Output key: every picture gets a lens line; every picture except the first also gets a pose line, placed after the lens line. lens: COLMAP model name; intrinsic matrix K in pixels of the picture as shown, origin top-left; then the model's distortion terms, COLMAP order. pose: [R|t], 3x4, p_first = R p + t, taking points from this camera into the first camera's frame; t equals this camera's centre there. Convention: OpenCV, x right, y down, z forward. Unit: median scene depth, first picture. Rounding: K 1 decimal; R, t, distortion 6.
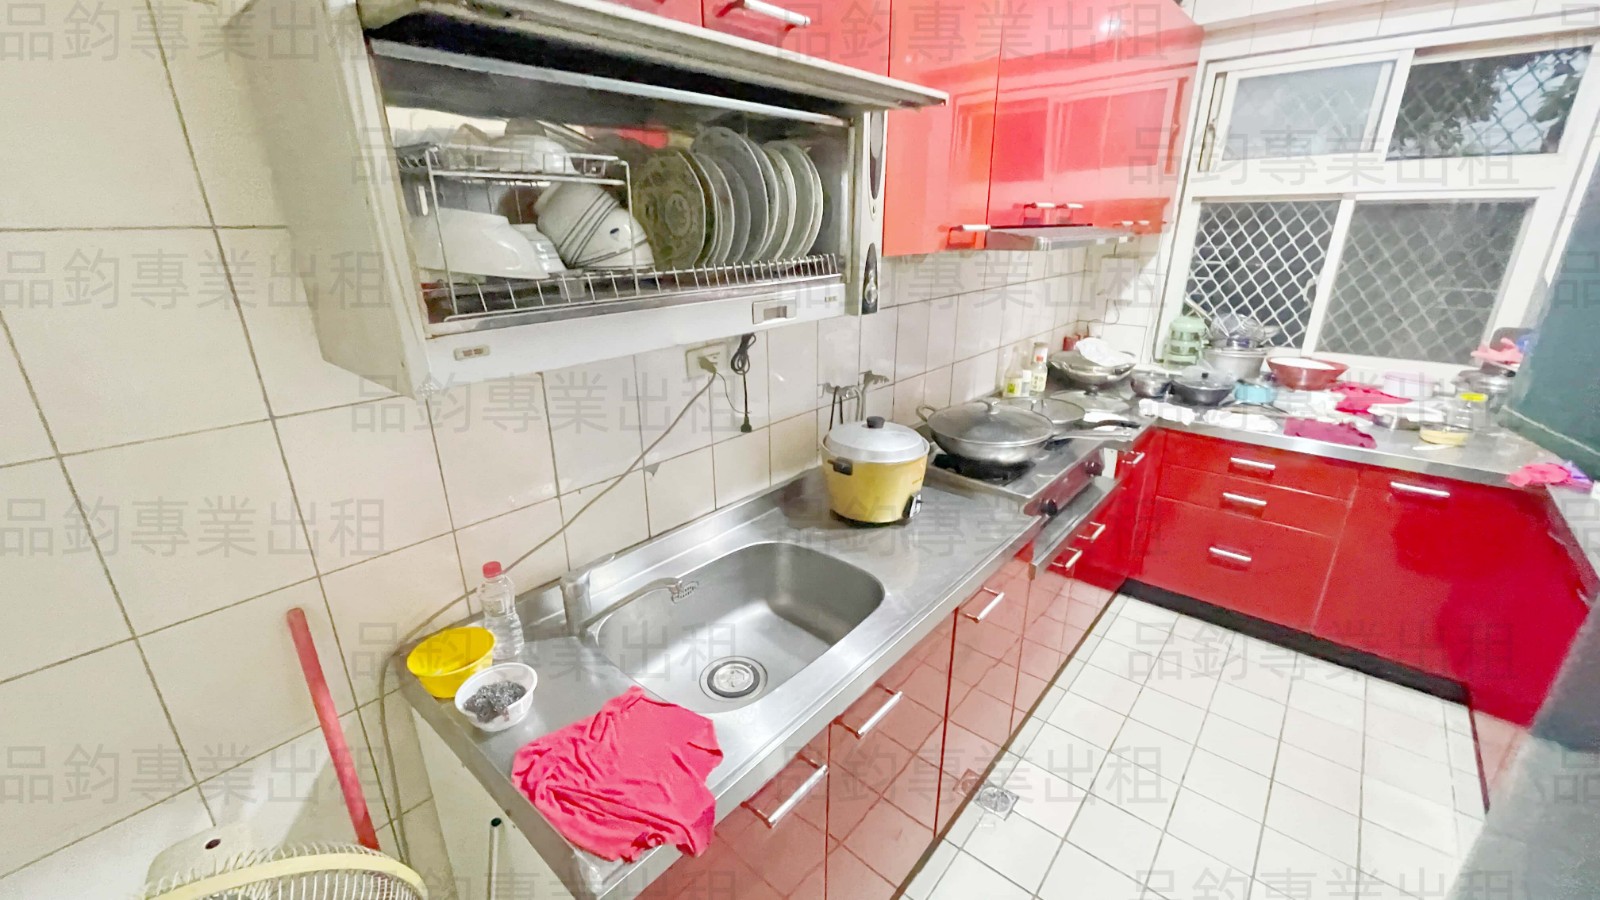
lens RADIAL K [[643.3, 0, 793.3], [0, 643.3, 454.1], [0, 0, 1]] dist [0.001709, -0.000704]
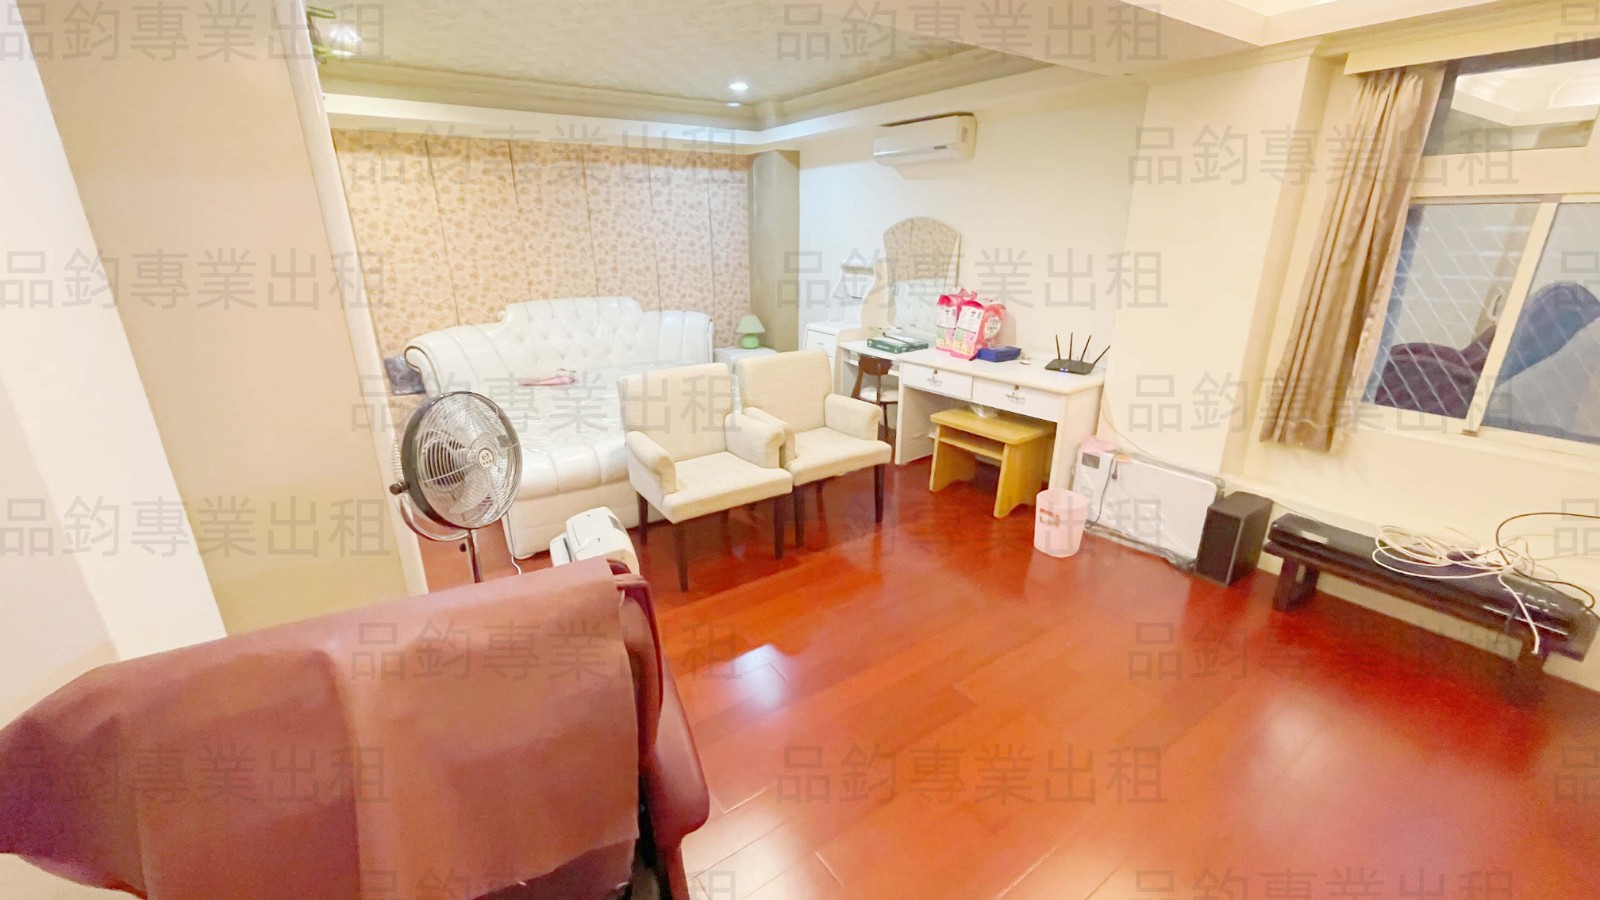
lens RADIAL K [[643.3, 0, 793.3], [0, 643.3, 454.1], [0, 0, 1]] dist [0.001709, -0.000704]
pose [[1.000000, 0.000678, 0.000059, 0.000073], [-0.000678, 1.000000, -0.000178, 0.346054], [-0.000060, 0.000178, 1.000000, -0.000005]]
